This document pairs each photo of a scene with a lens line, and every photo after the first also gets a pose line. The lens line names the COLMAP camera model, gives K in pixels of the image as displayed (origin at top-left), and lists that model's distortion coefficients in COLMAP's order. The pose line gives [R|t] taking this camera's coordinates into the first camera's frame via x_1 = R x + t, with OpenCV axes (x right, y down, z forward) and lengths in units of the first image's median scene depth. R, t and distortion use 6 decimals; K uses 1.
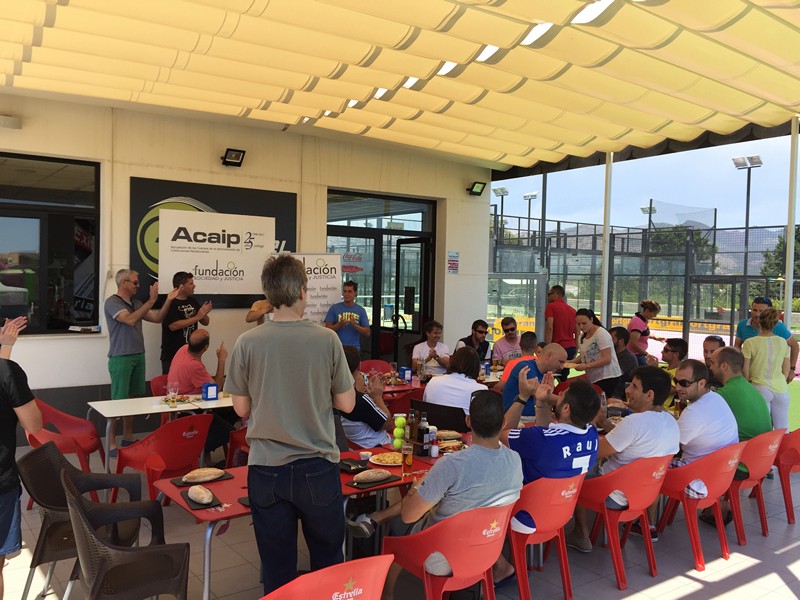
lens RADIAL K [[686.1, 0, 400.0], [0, 686.1, 300.0], [0, 0, 1]] dist [0.091592, -0.002319]
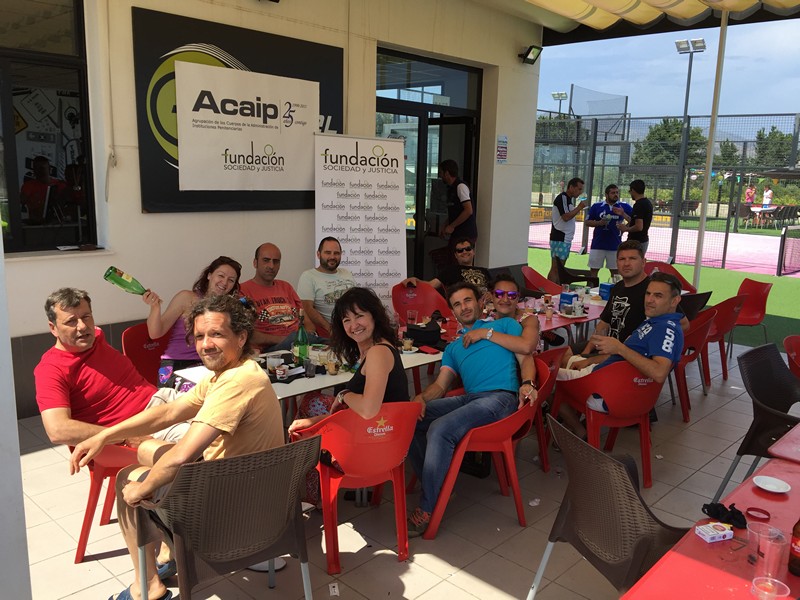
lens RADIAL K [[682.7, 0, 400.0], [0, 682.7, 300.0], [0, 0, 1]] dist [0.089695, -0.077776]
pose [[0.982248, -0.026481, 0.185706, -0.248693], [-0.003802, 0.986971, 0.160852, -0.011533], [-0.187546, -0.158703, 0.969350, 0.261568]]
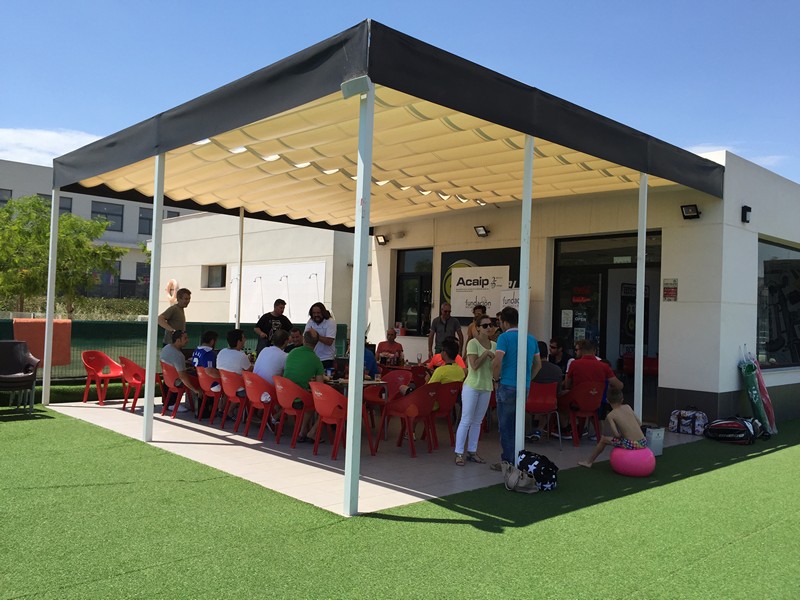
lens RADIAL K [[687.0, 0, 402.9], [0, 687.0, 302.7], [0, 0, 1]] dist [0.087556, -0.111509]
pose [[0.127054, -0.036638, -0.991219, 1.288656], [-0.058073, 0.997329, -0.044307, 0.038508], [0.990194, 0.063193, 0.124587, 0.626674]]
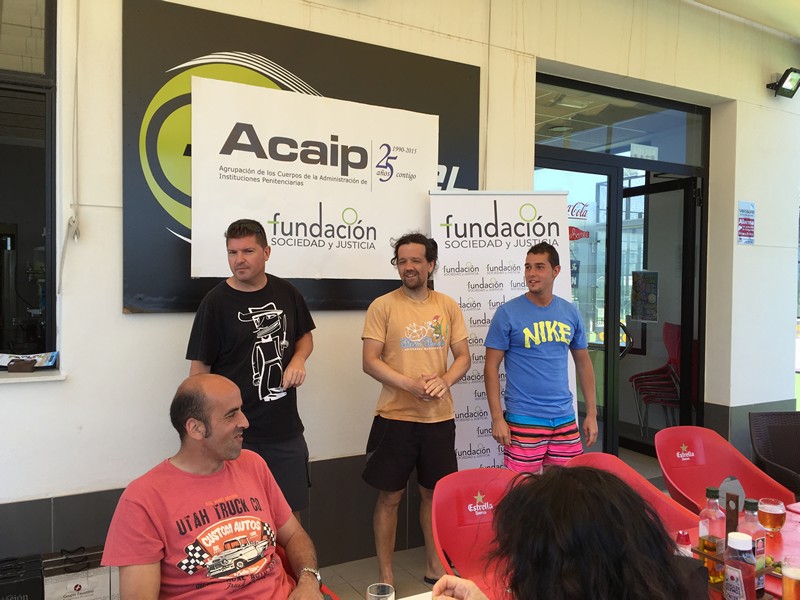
lens RADIAL K [[677.9, 0, 400.0], [0, 677.9, 300.0], [0, 0, 1]] dist [0.088251, -0.120759]
pose [[0.993989, -0.003354, -0.109430, -0.163880], [0.003140, 0.999993, -0.002127, 0.006589], [0.109437, 0.001770, 0.993992, 0.562042]]
